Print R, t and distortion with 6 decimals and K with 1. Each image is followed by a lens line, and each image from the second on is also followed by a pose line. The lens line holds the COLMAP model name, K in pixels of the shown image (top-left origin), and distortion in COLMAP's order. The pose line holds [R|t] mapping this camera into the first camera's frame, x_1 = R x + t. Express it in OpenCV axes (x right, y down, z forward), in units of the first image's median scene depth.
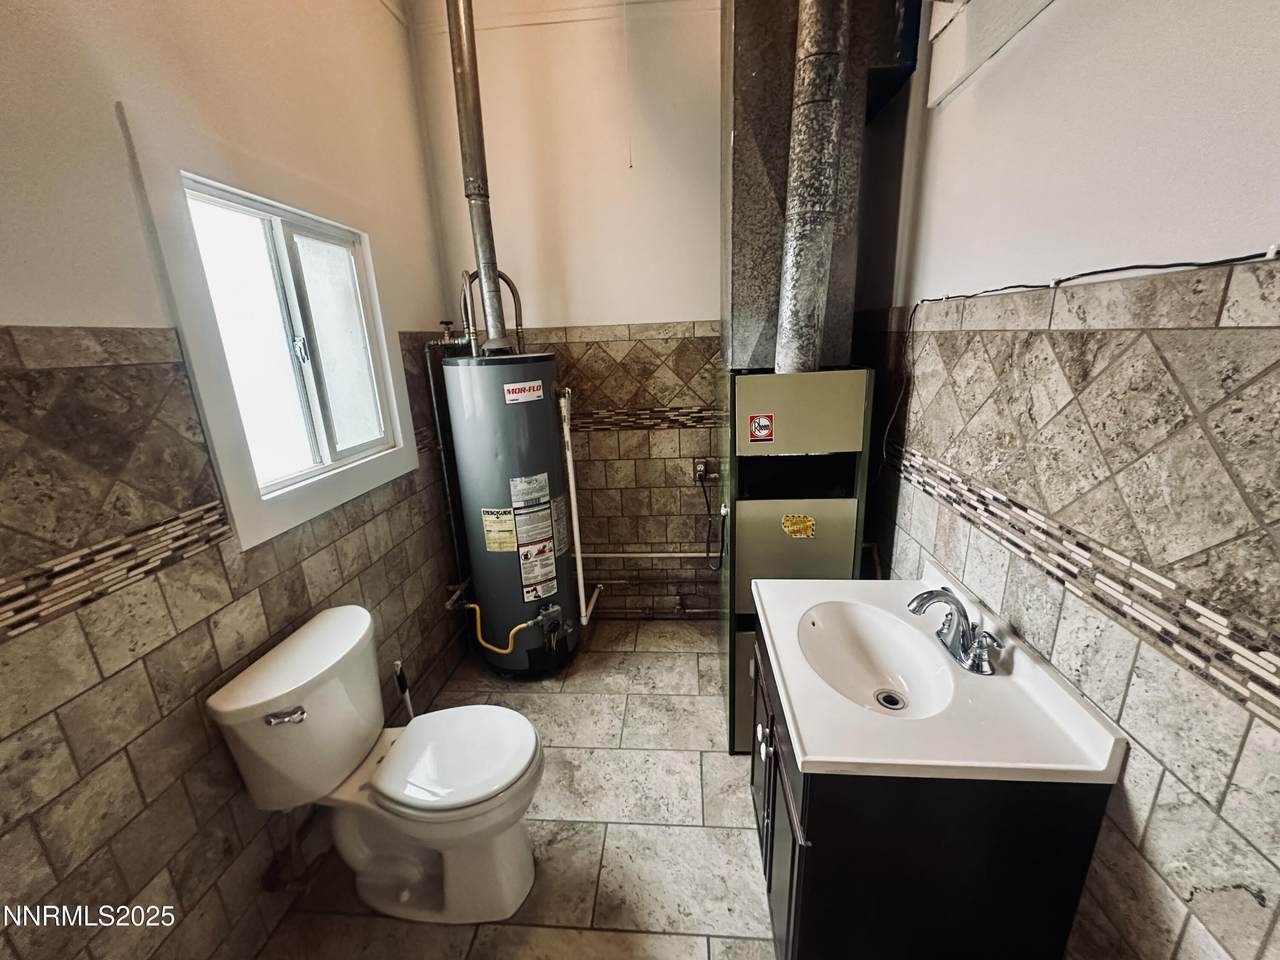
lens RADIAL K [[513.6, 0, 640.5], [0, 513.6, 477.3], [0, 0, 1]] dist [-0.000095, -0.000289]
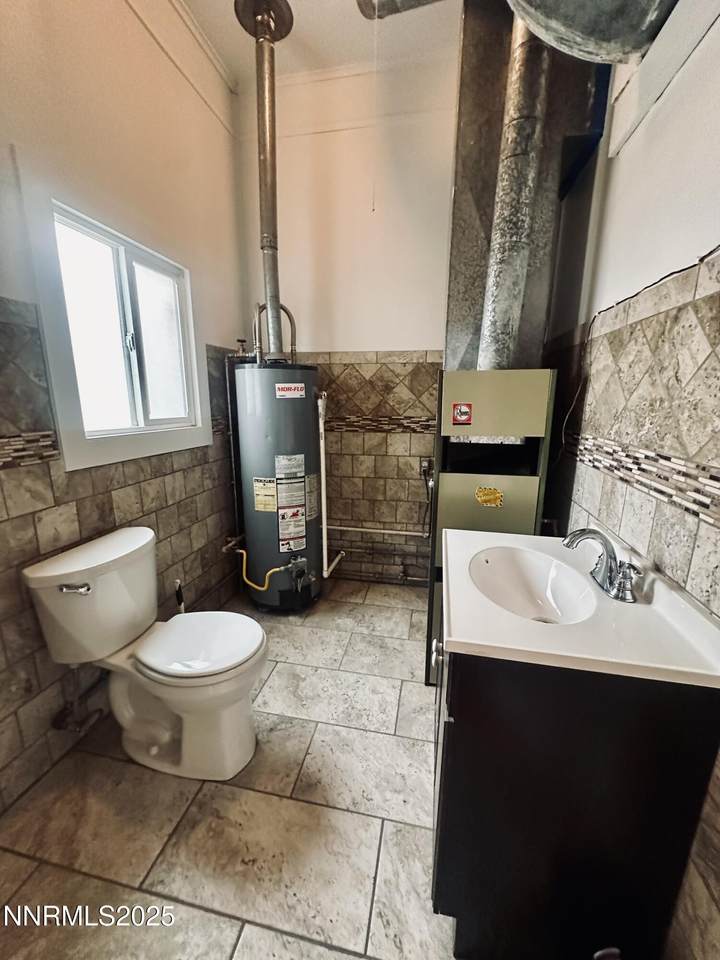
lens RADIAL K [[385.2, 0, 360.0], [0, 385.2, 480.0], [0, 0, 1]] dist [-0.000095, -0.000289]
pose [[0.991592, 0.071797, -0.107658, 0.101893], [-0.077521, 0.995738, -0.049964, 0.133590], [0.103612, 0.057890, 0.992932, 0.047319]]
